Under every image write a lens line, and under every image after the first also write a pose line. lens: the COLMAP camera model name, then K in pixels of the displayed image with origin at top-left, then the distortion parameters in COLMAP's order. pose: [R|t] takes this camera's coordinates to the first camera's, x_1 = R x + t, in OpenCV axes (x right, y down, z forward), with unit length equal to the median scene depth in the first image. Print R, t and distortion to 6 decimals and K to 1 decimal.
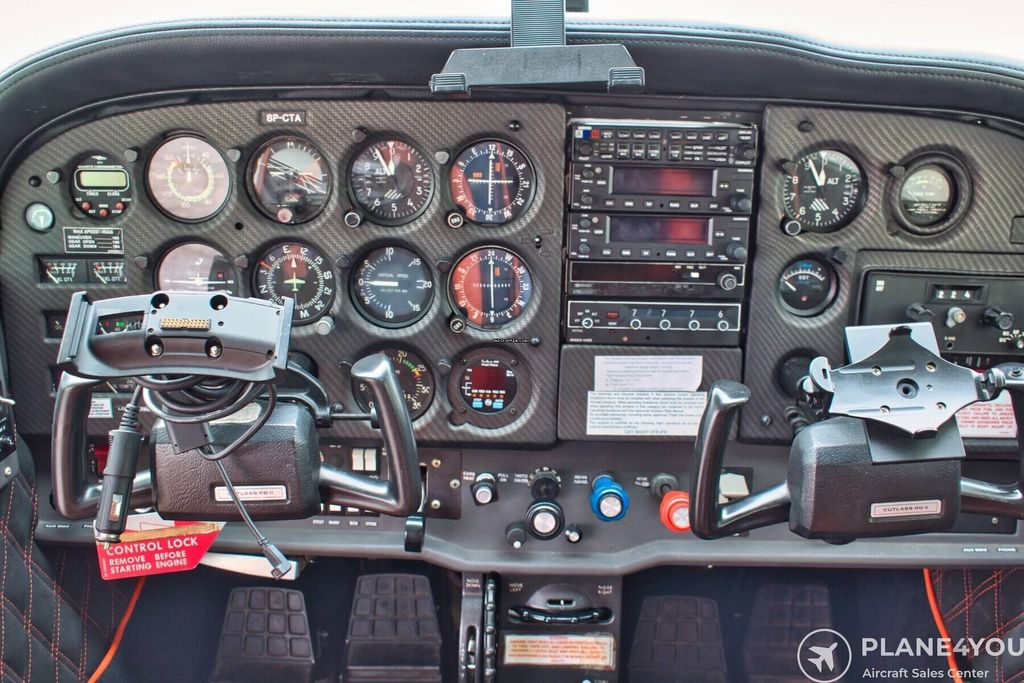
lens RADIAL K [[1218.8, 0, 512.0], [0, 1218.8, 341.5], [0, 0, 1]] dist [-0.069159, 0.001248]
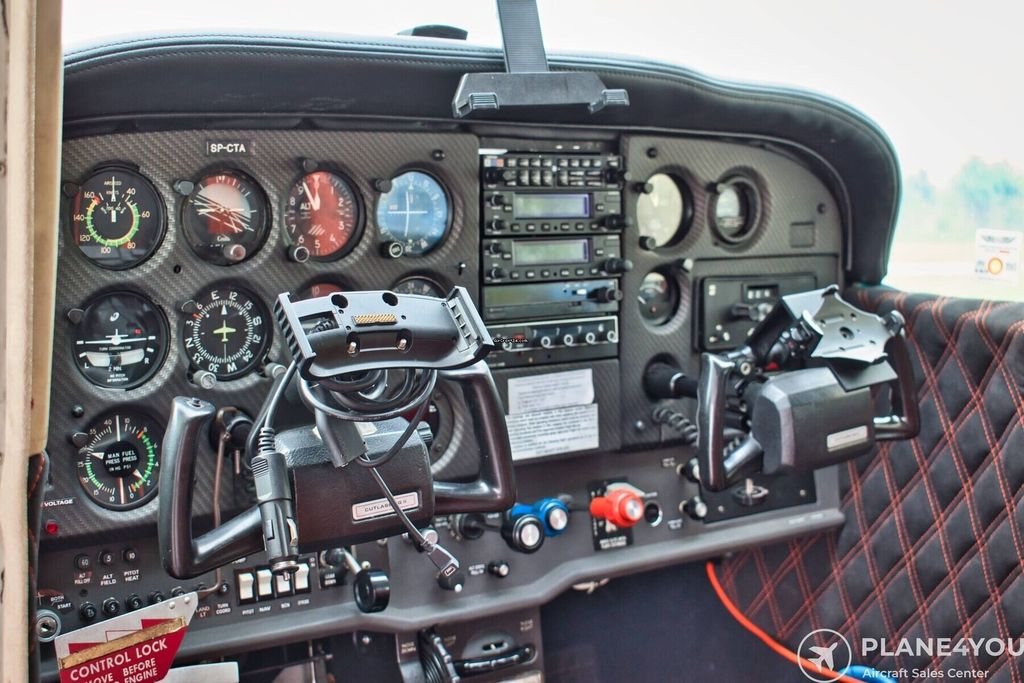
lens RADIAL K [[2303.6, 0, 512.0], [0, 2303.6, 341.5], [0, 0, 1]] dist [0.050665, 0.353122]
pose [[0.686126, -0.045360, 0.726067, -1.316639], [0.195428, 0.972860, -0.123900, 0.218596], [-0.700741, 0.226905, 0.676369, -0.307892]]
